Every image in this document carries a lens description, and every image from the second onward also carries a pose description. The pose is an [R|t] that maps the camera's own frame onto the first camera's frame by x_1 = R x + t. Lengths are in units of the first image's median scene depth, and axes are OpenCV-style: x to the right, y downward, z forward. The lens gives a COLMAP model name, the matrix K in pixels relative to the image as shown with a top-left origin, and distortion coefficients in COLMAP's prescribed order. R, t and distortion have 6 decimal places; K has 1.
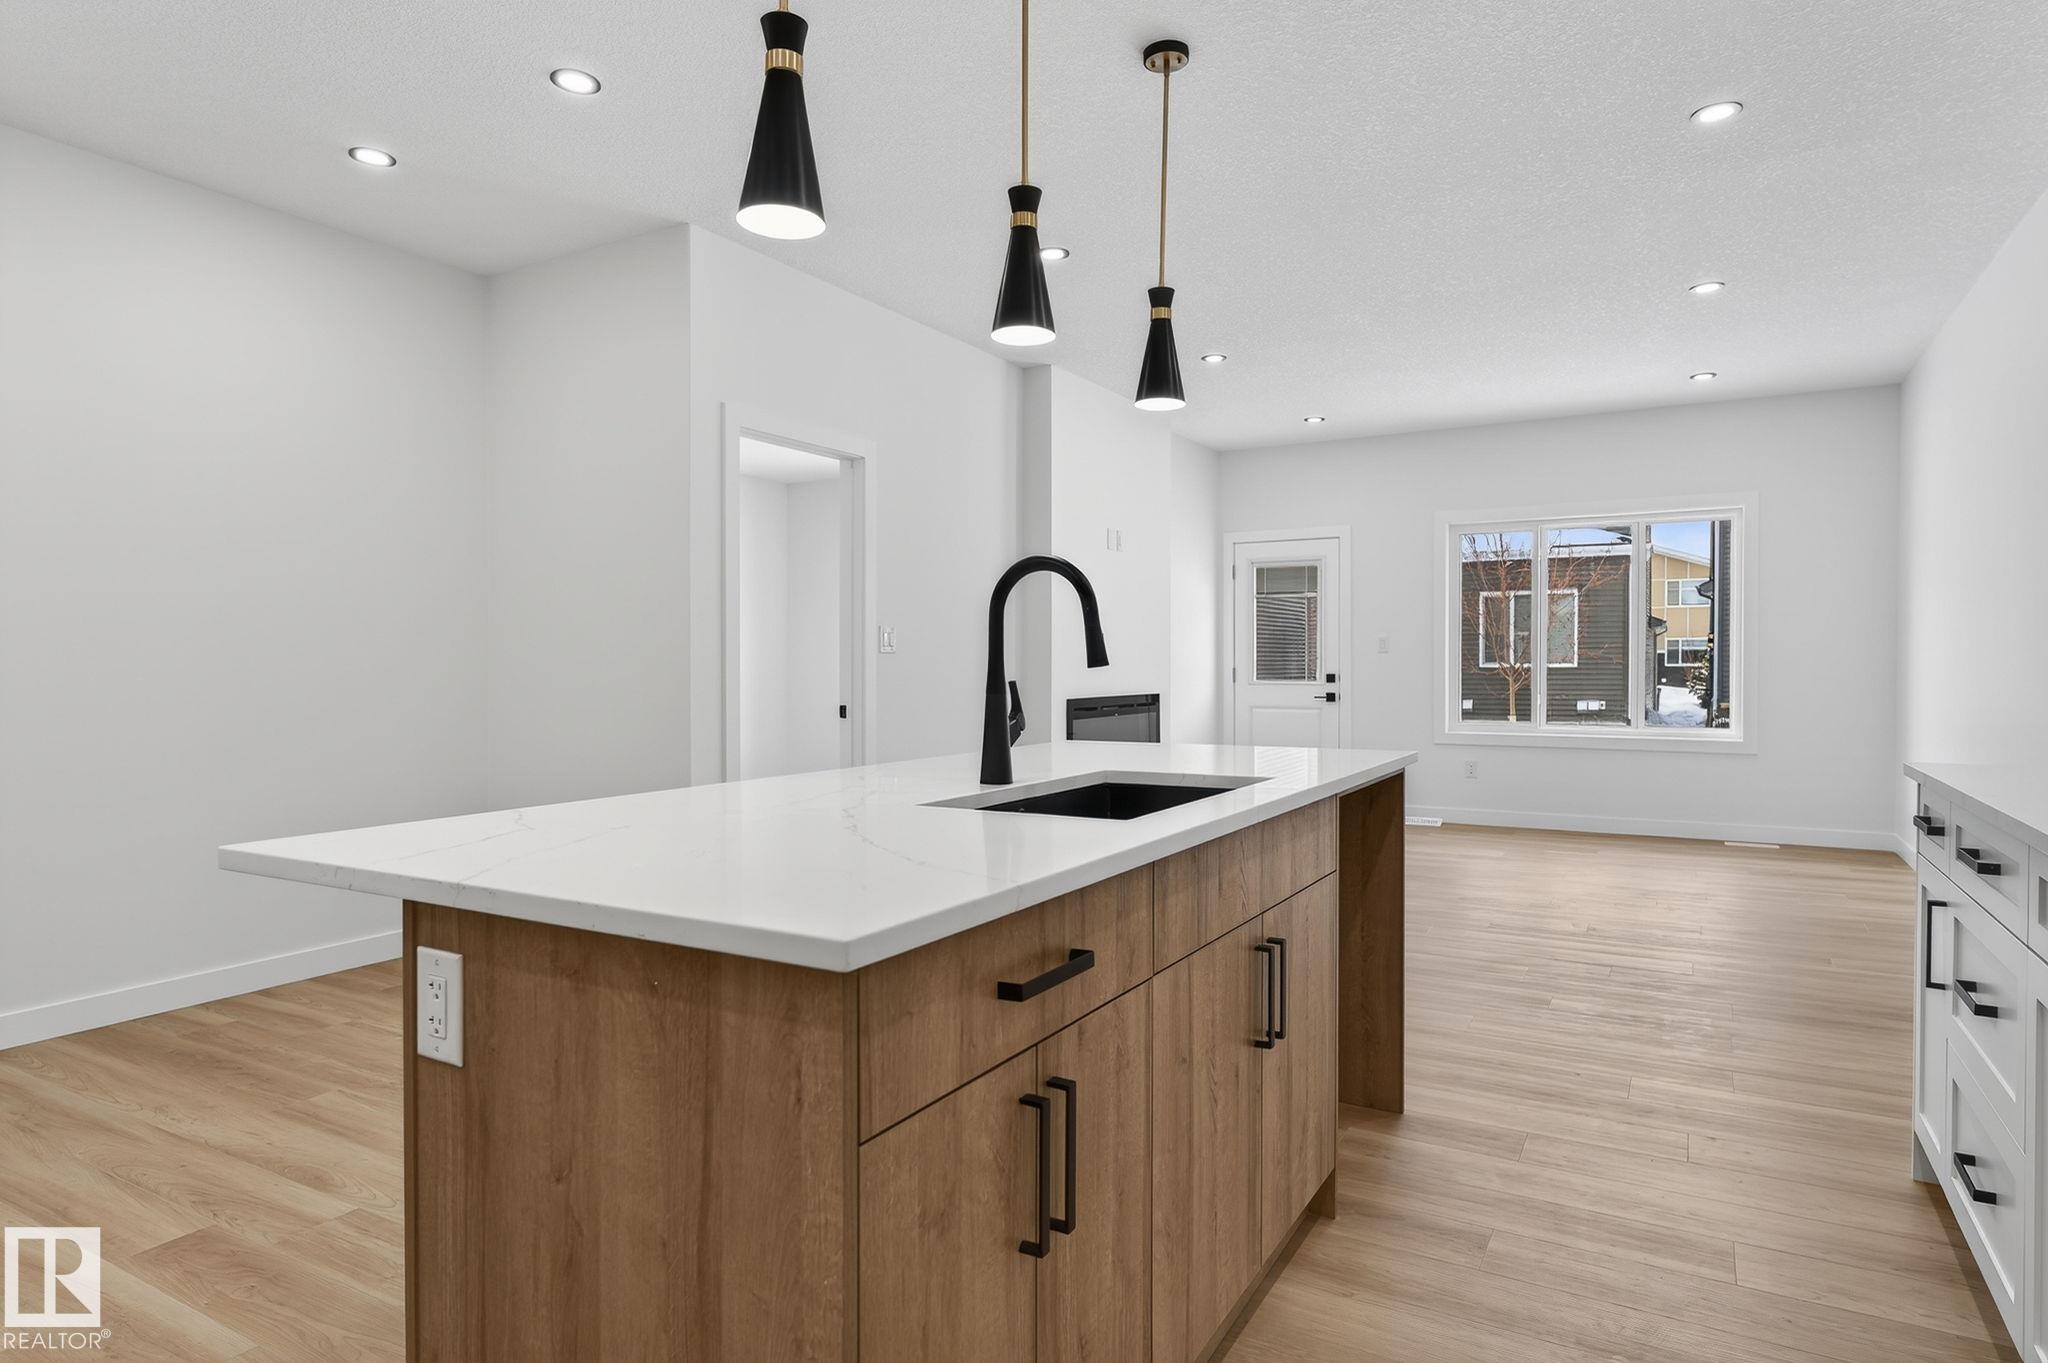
lens RADIAL K [[1190.6, 0, 1036.3], [0, 1190.6, 680.9], [0, 0, 1]] dist [0.009569, 0.000751]
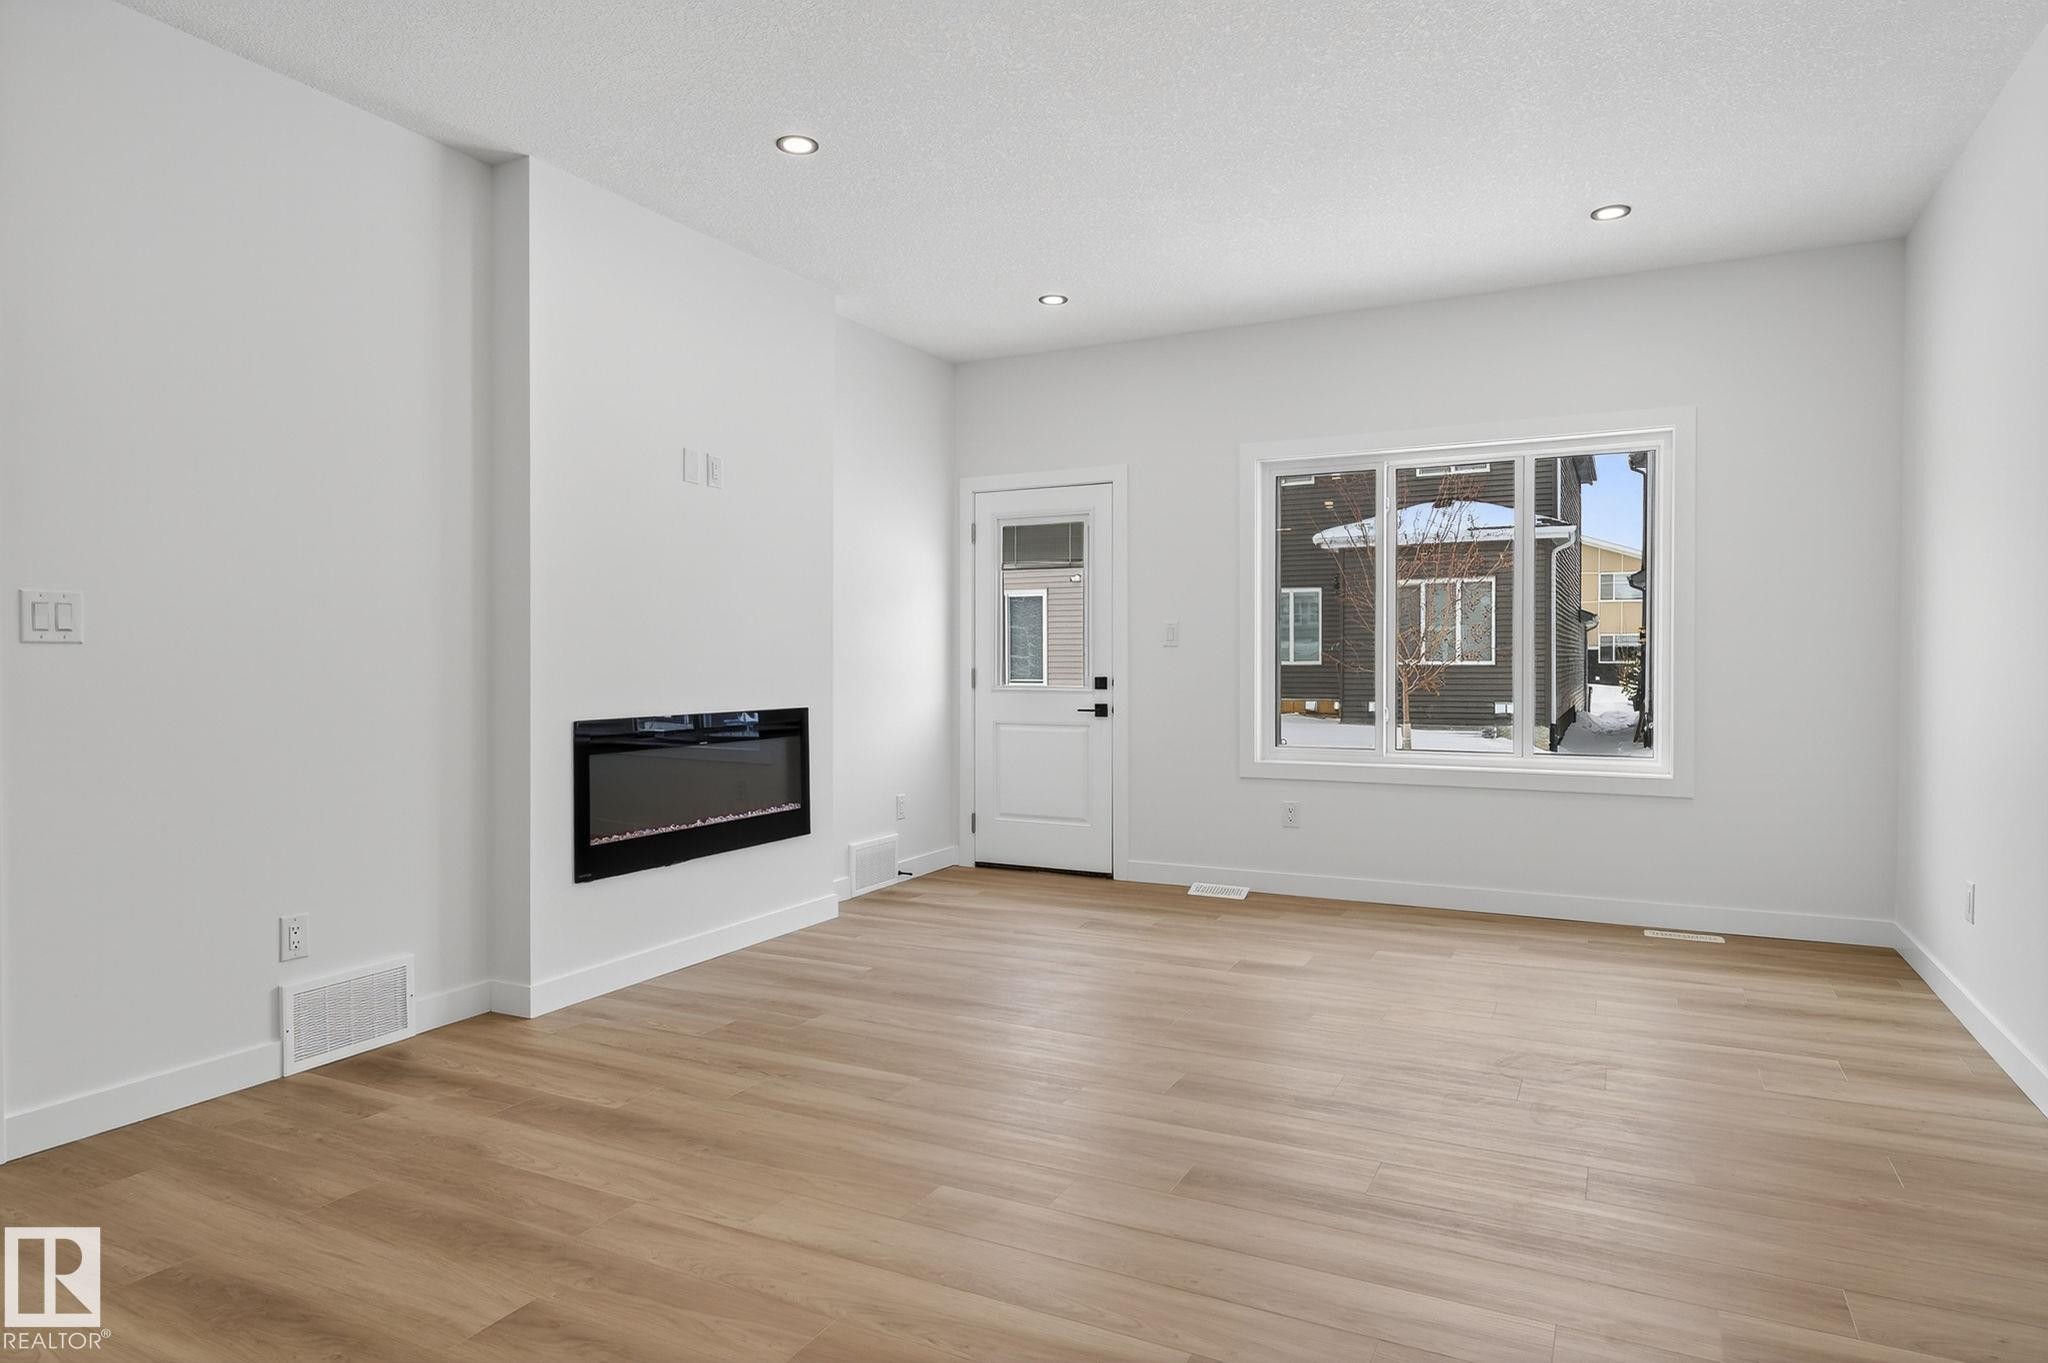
lens RADIAL K [[1216.6, 0, 1018.9], [0, 1216.6, 679.2], [0, 0, 1]] dist [-0.003359, 0.002786]
pose [[0.999283, 0.003616, 0.037699, 0.165046], [-0.003741, 0.999988, 0.003252, -0.006471], [-0.037687, -0.003390, 0.999284, 0.275049]]
